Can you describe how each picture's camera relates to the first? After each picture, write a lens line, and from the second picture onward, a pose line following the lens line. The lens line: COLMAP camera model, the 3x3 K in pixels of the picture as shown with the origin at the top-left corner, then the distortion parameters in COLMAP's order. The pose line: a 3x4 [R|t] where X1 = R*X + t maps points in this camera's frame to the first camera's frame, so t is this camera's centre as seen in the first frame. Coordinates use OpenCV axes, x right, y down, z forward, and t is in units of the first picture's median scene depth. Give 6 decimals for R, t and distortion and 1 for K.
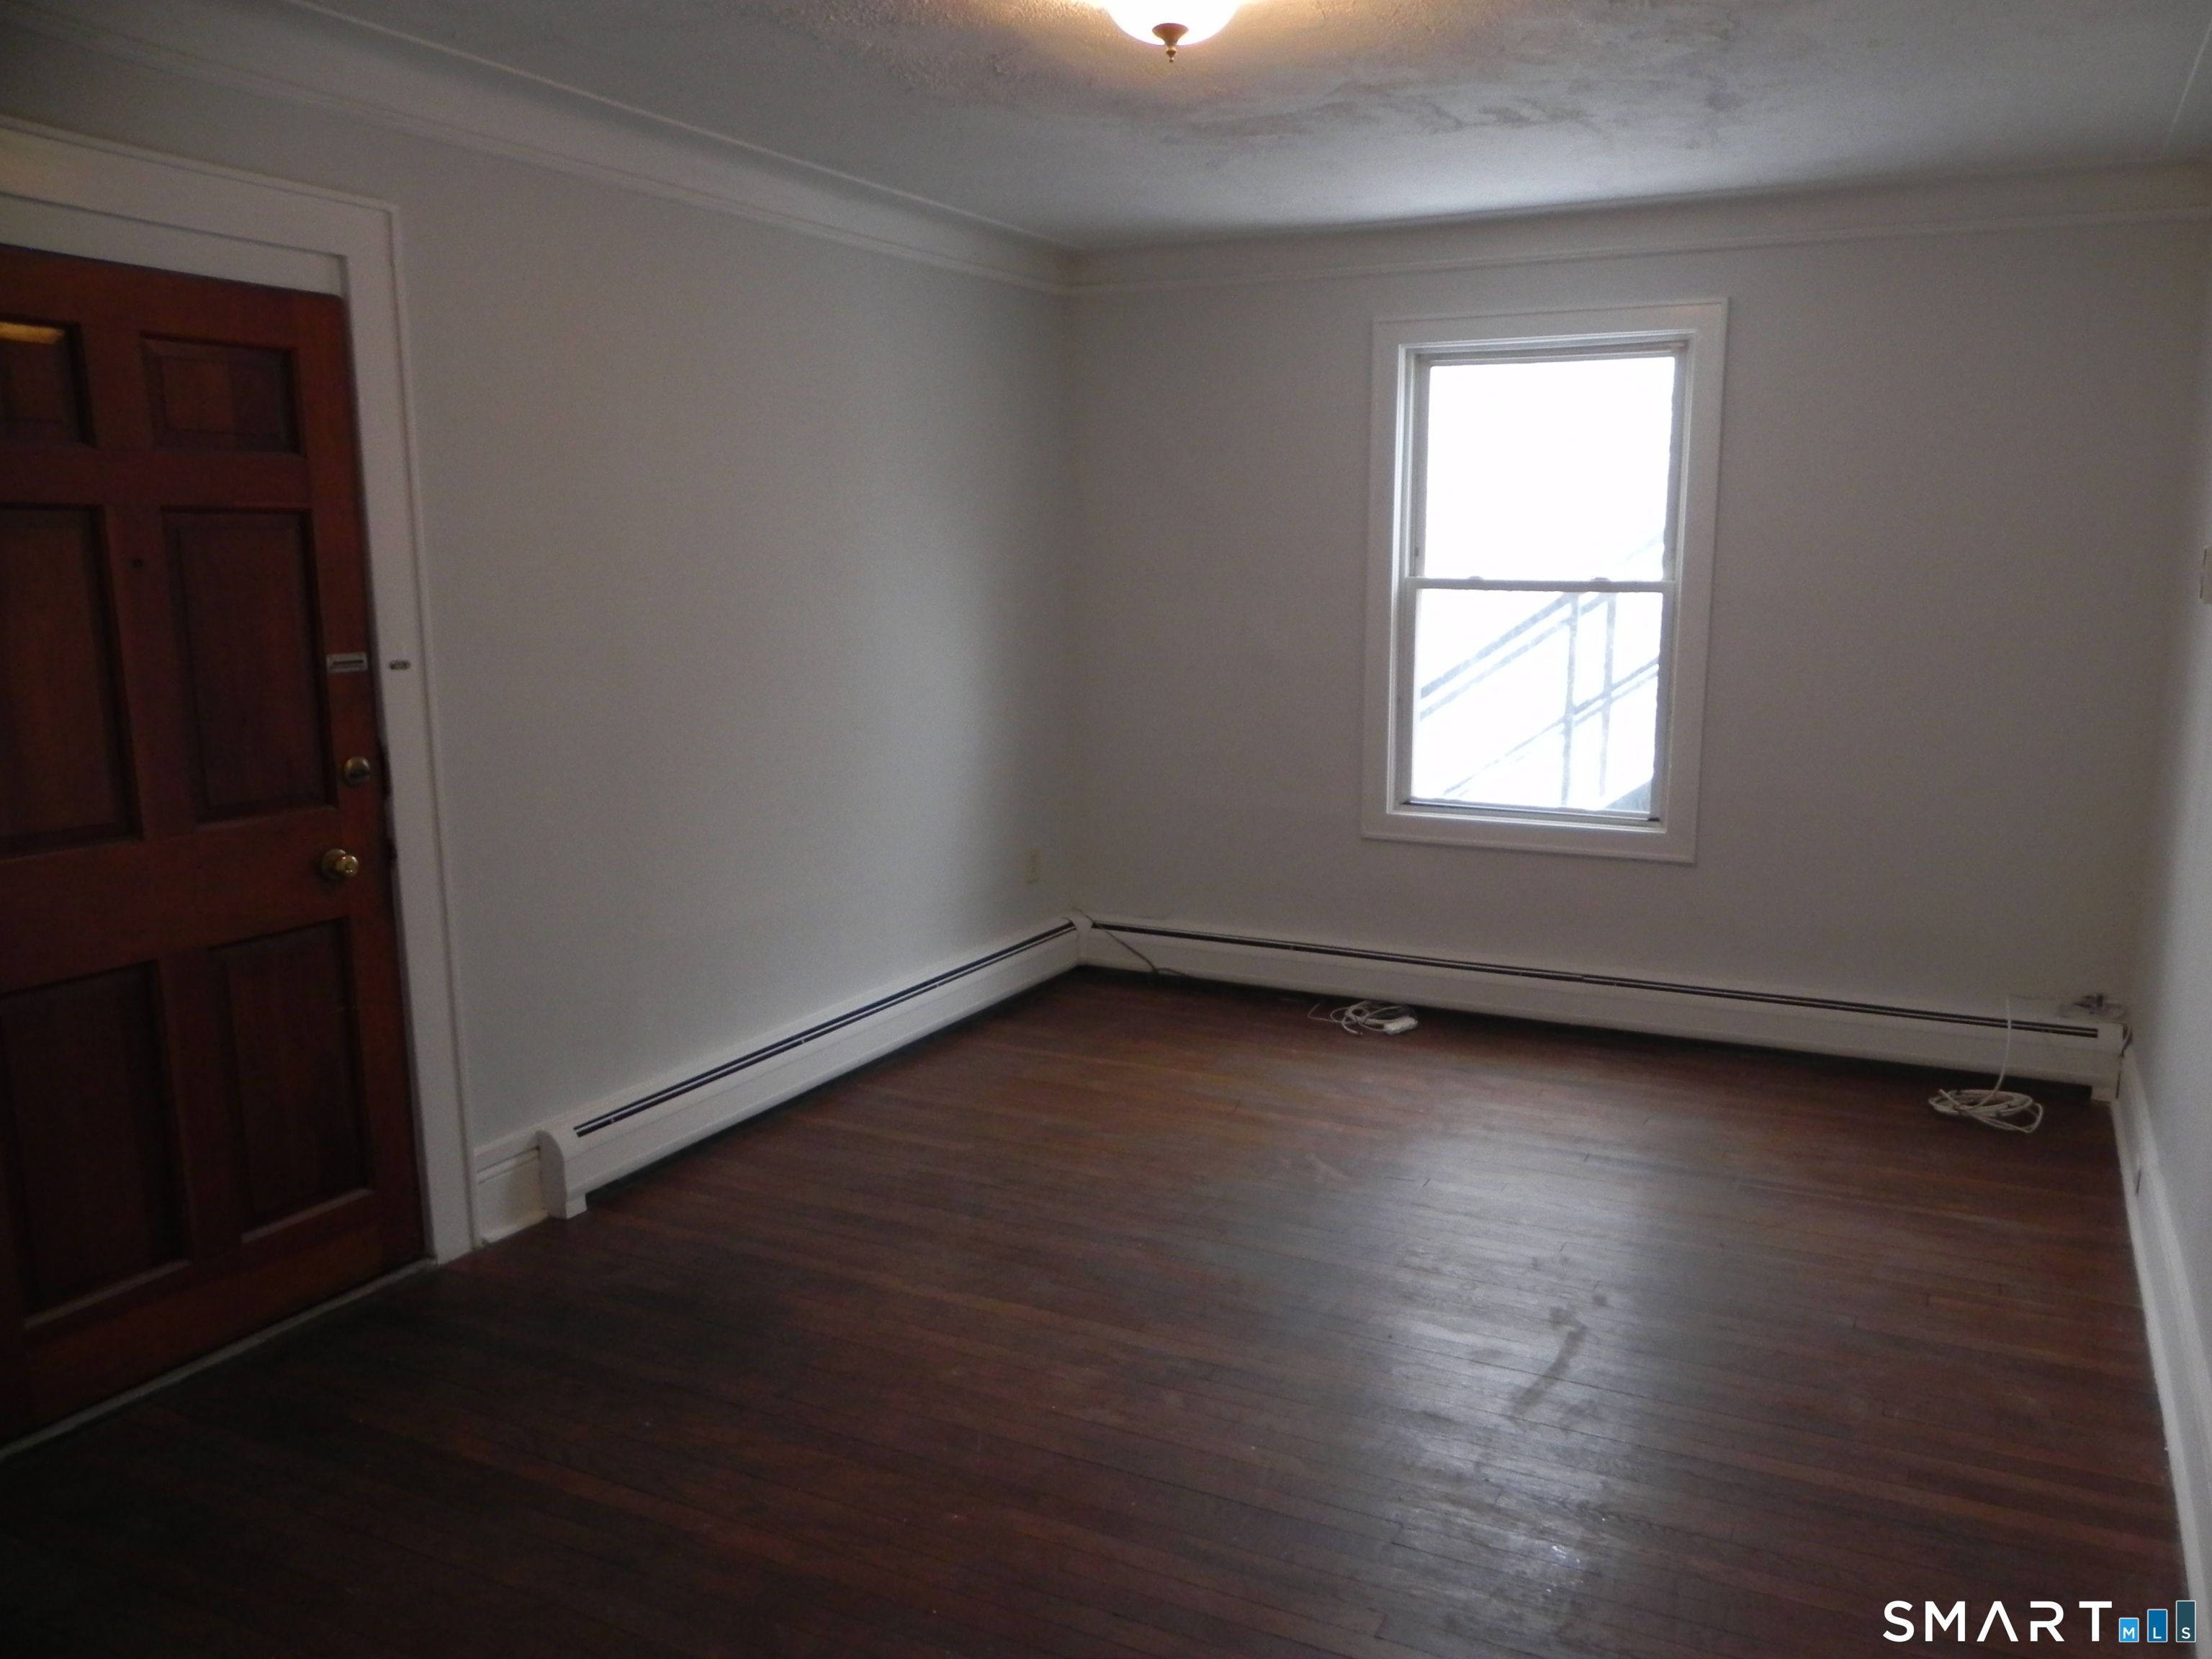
lens RADIAL K [[1693.7, 0, 1190.4], [0, 1693.7, 828.9], [0, 0, 1]] dist [0.045762, -0.001707]
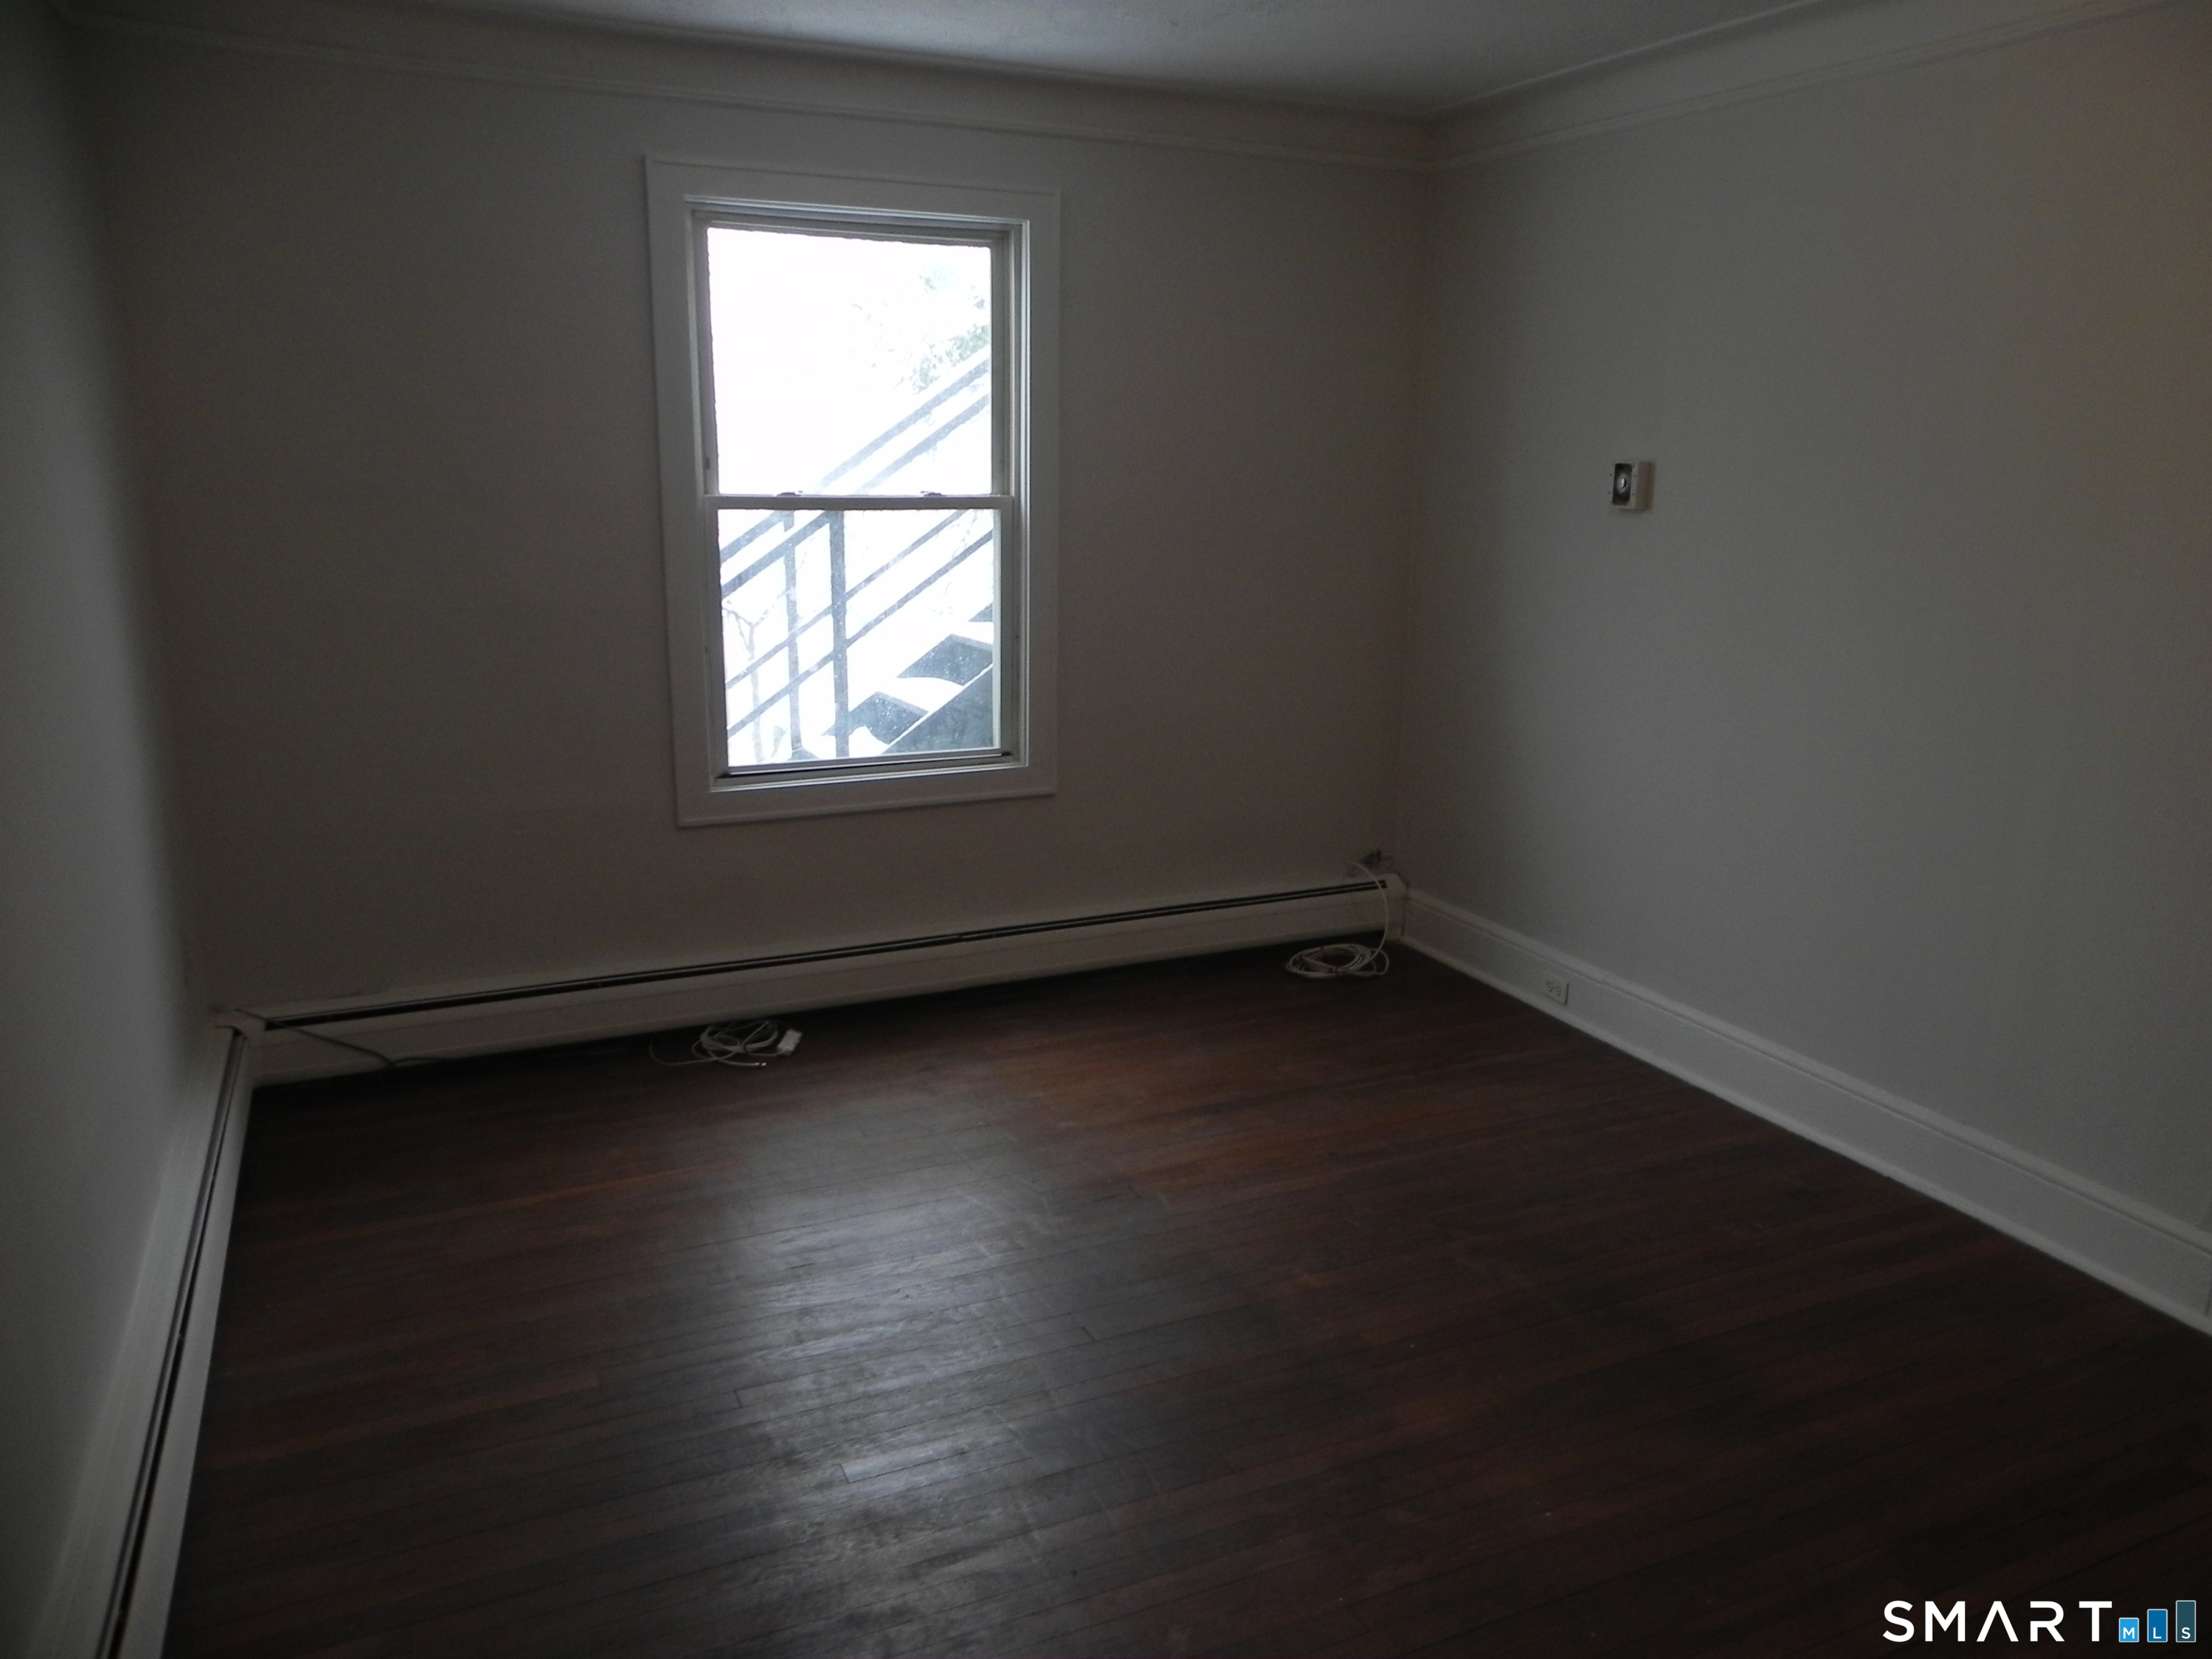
lens RADIAL K [[1693.7, 0, 1190.4], [0, 1693.7, 828.9], [0, 0, 1]] dist [0.045762, -0.001707]
pose [[0.629972, -0.165336, 0.758814, -0.361866], [0.128978, 0.985780, 0.107710, -0.050108], [-0.765833, 0.030016, 0.642339, 0.314327]]
